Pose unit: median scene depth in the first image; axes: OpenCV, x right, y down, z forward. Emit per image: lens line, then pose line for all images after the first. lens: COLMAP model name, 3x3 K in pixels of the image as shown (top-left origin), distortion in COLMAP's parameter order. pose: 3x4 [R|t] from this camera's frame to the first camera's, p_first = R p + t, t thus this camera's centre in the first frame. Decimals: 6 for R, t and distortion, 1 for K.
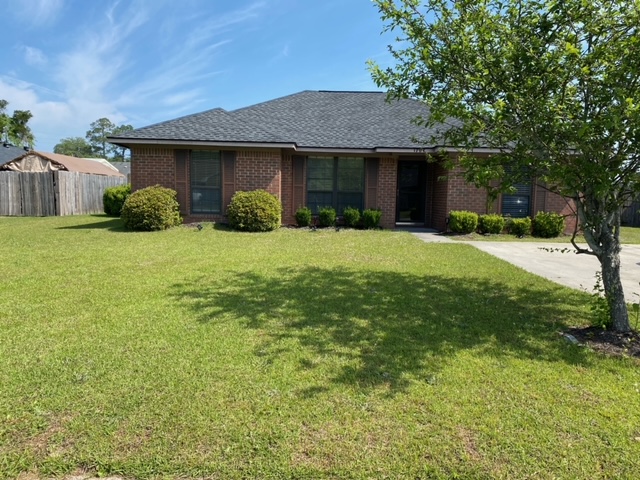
lens RADIAL K [[495.8, 0, 320.6], [0, 495.8, 239.3], [0, 0, 1]] dist [0.014232, -0.003286]
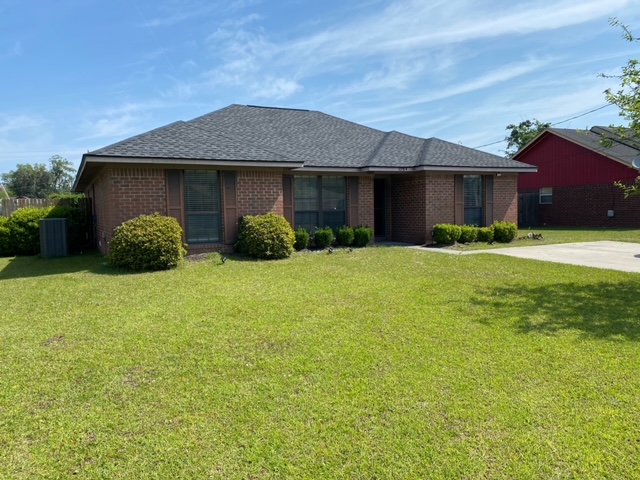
lens RADIAL K [[495.8, 0, 320.5], [0, 495.8, 240.8], [0, 0, 1]] dist [0.014232, -0.003286]
pose [[0.887941, -0.071278, 0.454401, -0.452400], [0.081691, 0.996652, -0.003296, -0.037264], [-0.452645, 0.040047, 0.890791, 0.141382]]
